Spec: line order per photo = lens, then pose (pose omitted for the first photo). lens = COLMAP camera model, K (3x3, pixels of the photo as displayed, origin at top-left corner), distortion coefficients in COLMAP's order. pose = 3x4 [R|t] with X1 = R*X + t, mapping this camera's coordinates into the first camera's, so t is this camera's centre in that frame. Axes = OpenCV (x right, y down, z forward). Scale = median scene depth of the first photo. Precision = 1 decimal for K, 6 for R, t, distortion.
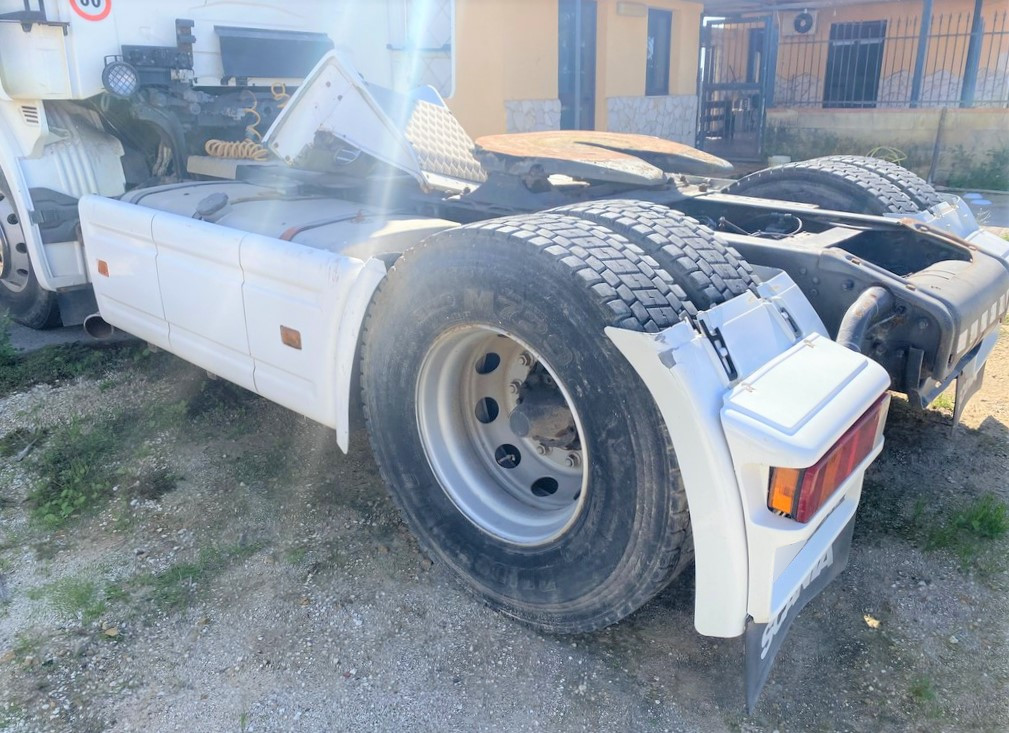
lens RADIAL K [[741.9, 0, 526.4], [0, 741.9, 364.1], [0, 0, 1]] dist [-0.012062, -0.006436]
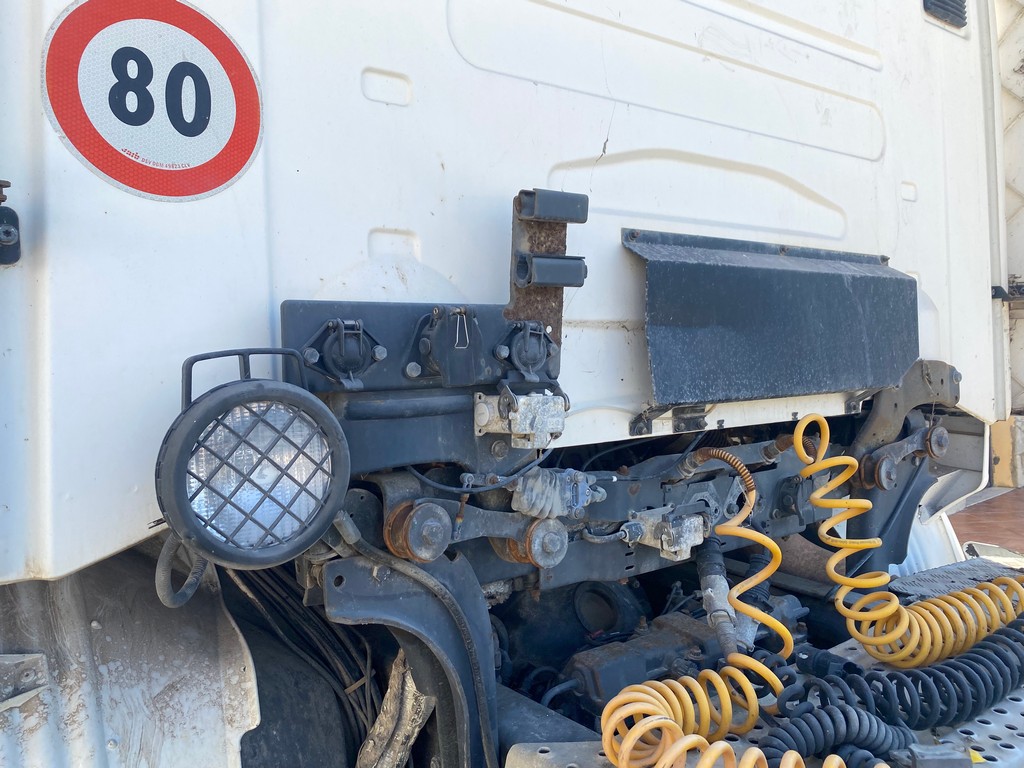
lens RADIAL K [[787.8, 0, 512.0], [0, 787.8, 384.0], [0, 0, 1]] dist [0.041498, -0.081645]
pose [[0.968754, -0.040210, -0.244741, -0.410343], [-0.041494, 0.946588, -0.319765, -0.323948], [0.244526, 0.319929, 0.915343, 0.774103]]
